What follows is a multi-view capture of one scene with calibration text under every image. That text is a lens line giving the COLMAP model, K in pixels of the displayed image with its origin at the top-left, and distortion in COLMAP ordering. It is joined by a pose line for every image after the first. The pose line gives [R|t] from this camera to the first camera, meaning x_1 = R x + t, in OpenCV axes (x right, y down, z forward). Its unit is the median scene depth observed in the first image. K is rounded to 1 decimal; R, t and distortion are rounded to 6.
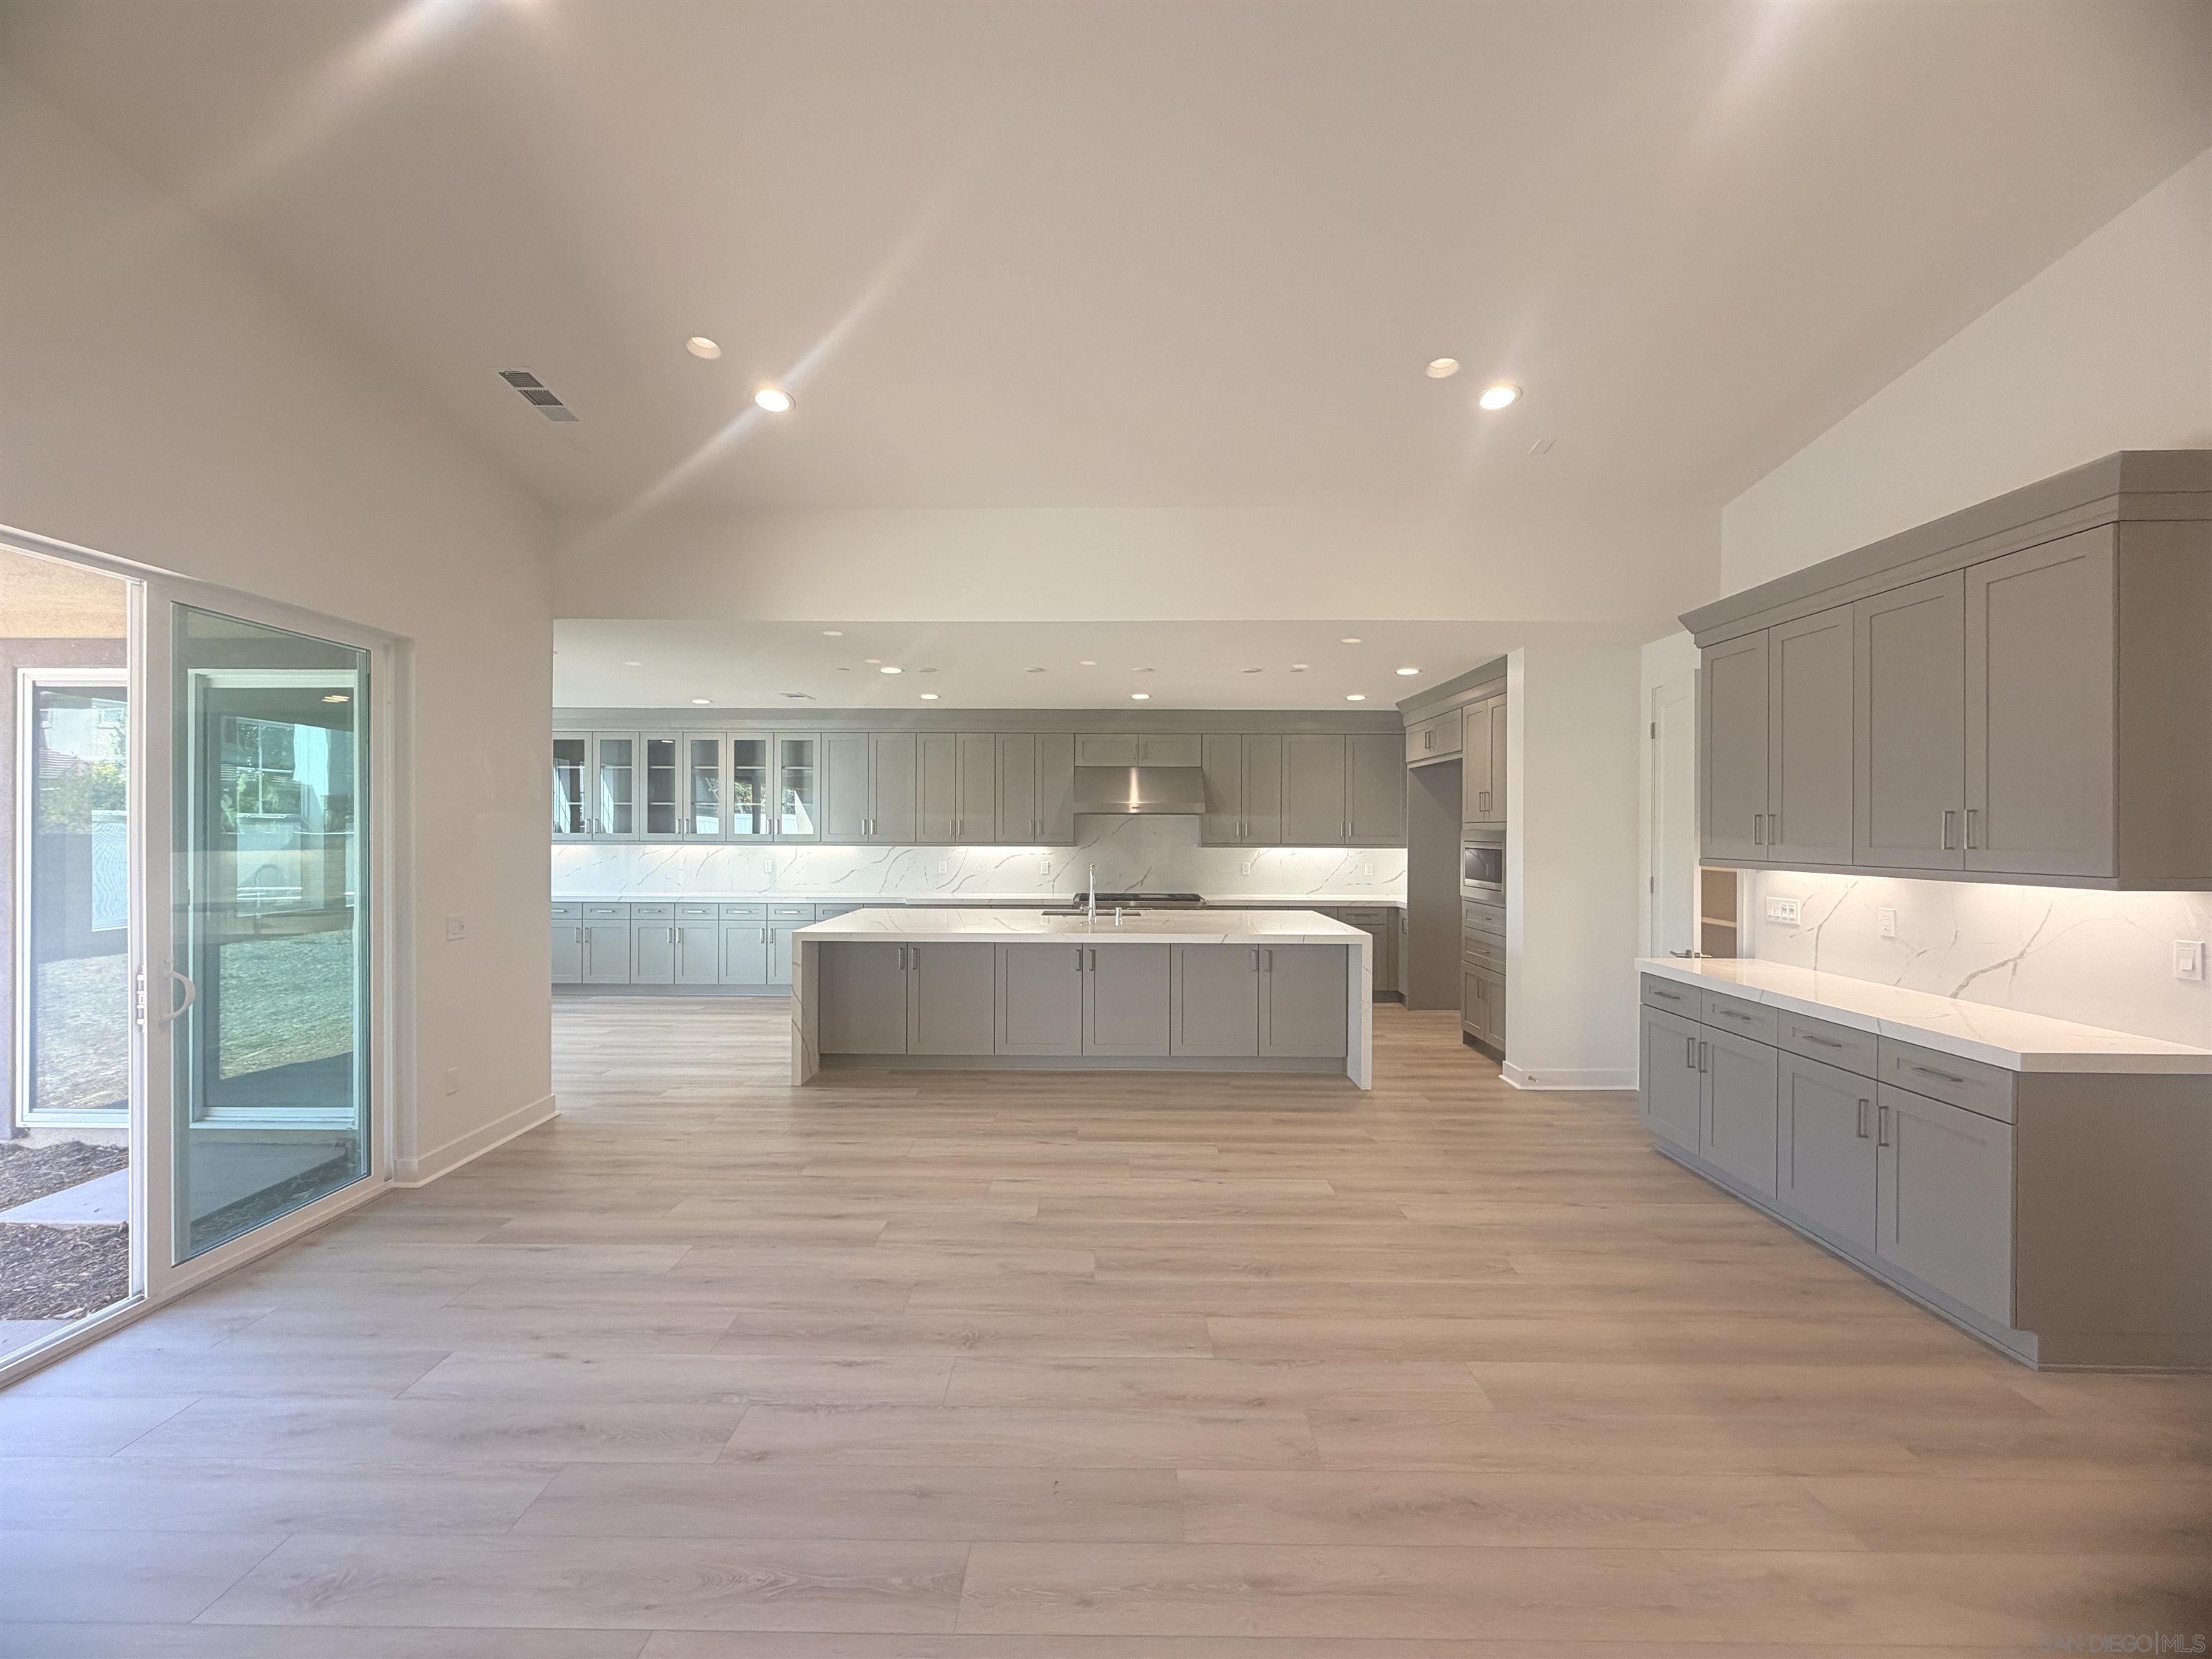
lens RADIAL K [[879.6, 0, 1099.6], [0, 879.6, 830.3], [0, 0, 1]] dist [-0.000990, 0.000038]
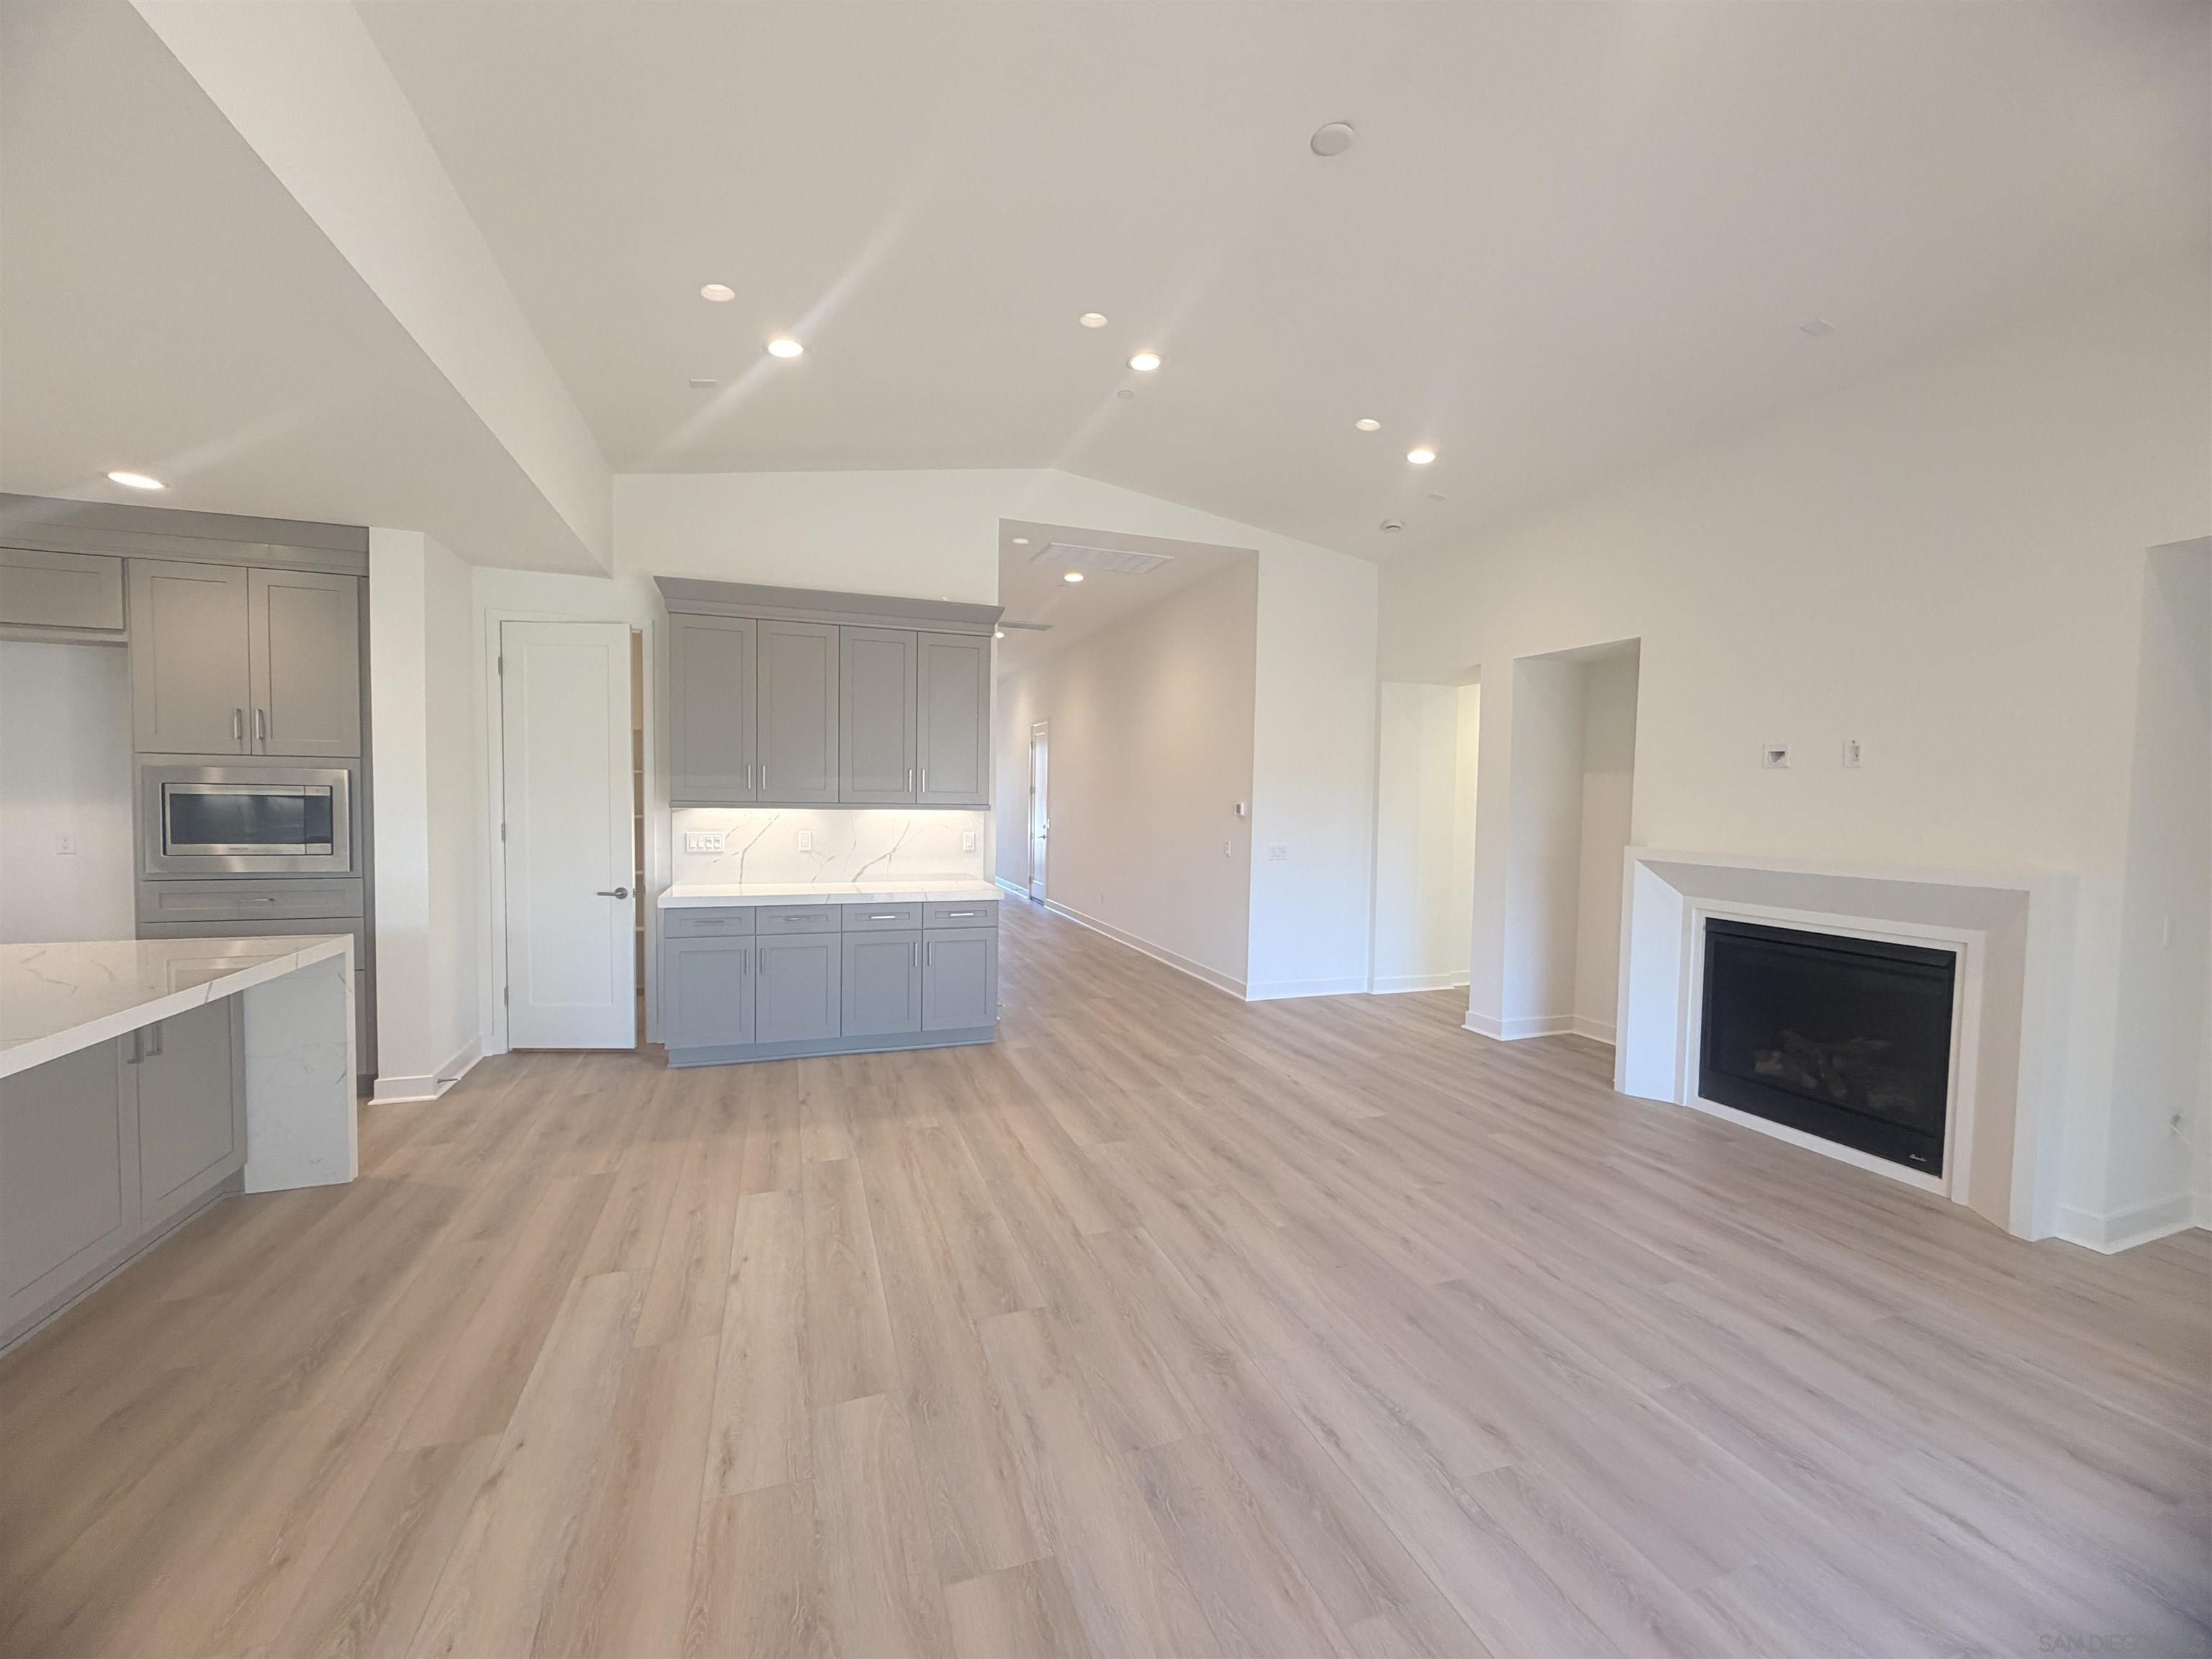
lens RADIAL K [[879.6, 0, 1099.6], [0, 879.6, 830.3], [0, 0, 1]] dist [-0.000990, 0.000038]
pose [[-0.338560, -0.048959, 0.939670, -0.561236], [-0.017185, 0.998801, 0.045848, 0.008000], [-0.940788, -0.000626, -0.338995, 0.871476]]
